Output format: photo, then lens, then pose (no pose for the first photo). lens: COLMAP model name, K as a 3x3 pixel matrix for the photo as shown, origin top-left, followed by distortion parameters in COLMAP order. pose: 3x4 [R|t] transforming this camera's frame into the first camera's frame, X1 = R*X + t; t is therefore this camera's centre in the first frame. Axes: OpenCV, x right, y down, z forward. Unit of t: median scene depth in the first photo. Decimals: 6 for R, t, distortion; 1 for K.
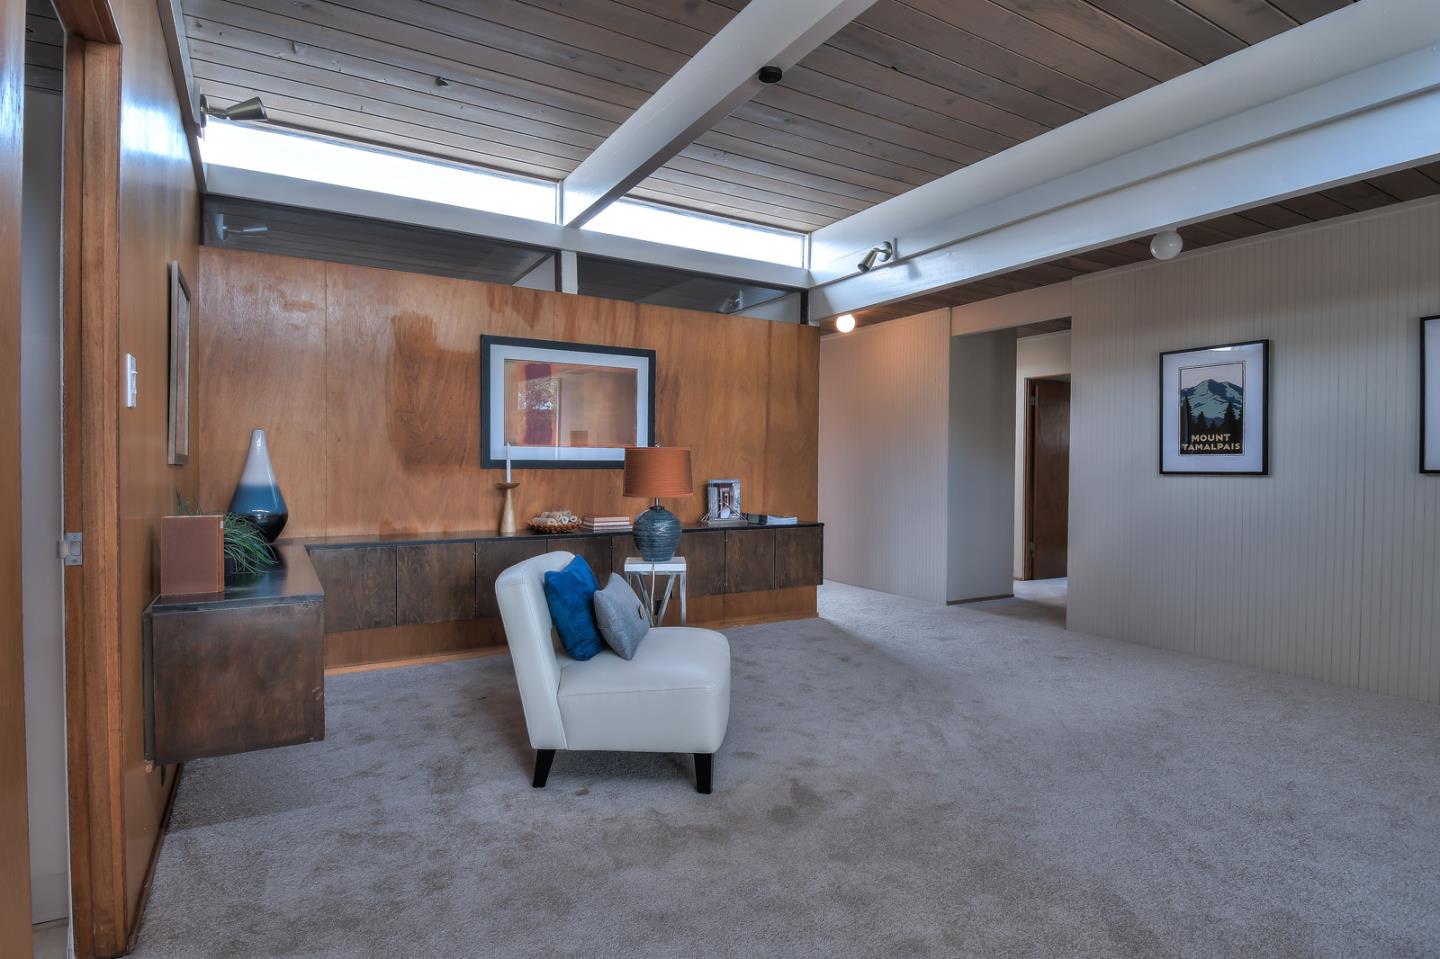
lens RADIAL K [[753.9, 0, 709.3], [0, 753.9, 480.7], [0, 0, 1]] dist [0.001488, -0.001606]
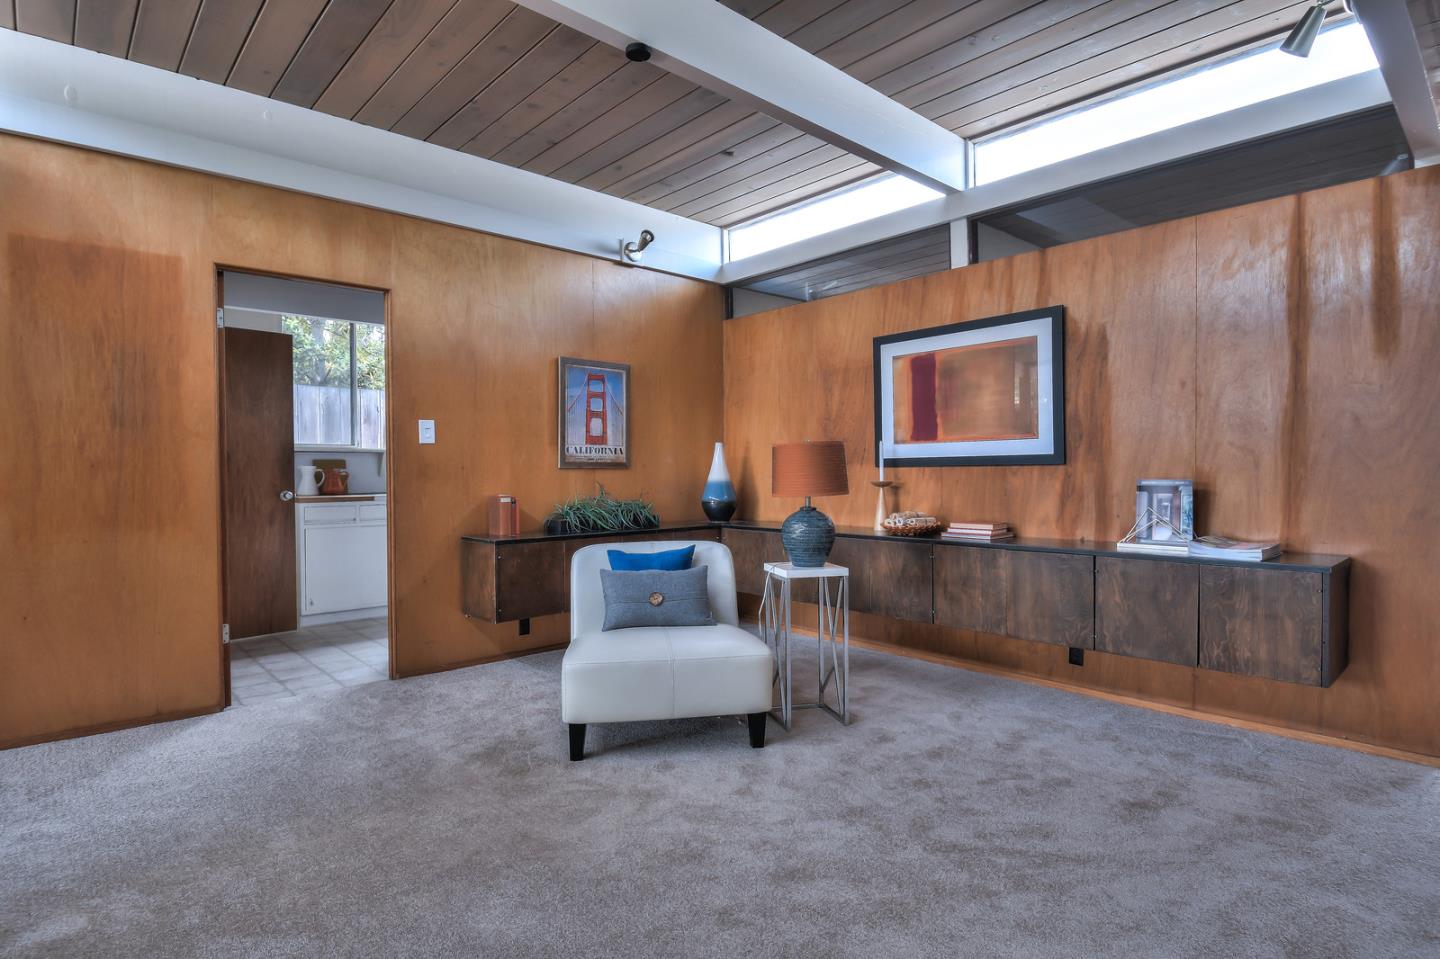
lens RADIAL K [[753.9, 0, 709.5], [0, 753.9, 475.7], [0, 0, 1]] dist [0.001488, -0.001606]
pose [[0.194842, 0.000187, -0.980835, 0.604491], [-0.007060, 0.999974, -0.001212, -0.001534], [0.980809, 0.007161, 0.194839, 0.526678]]
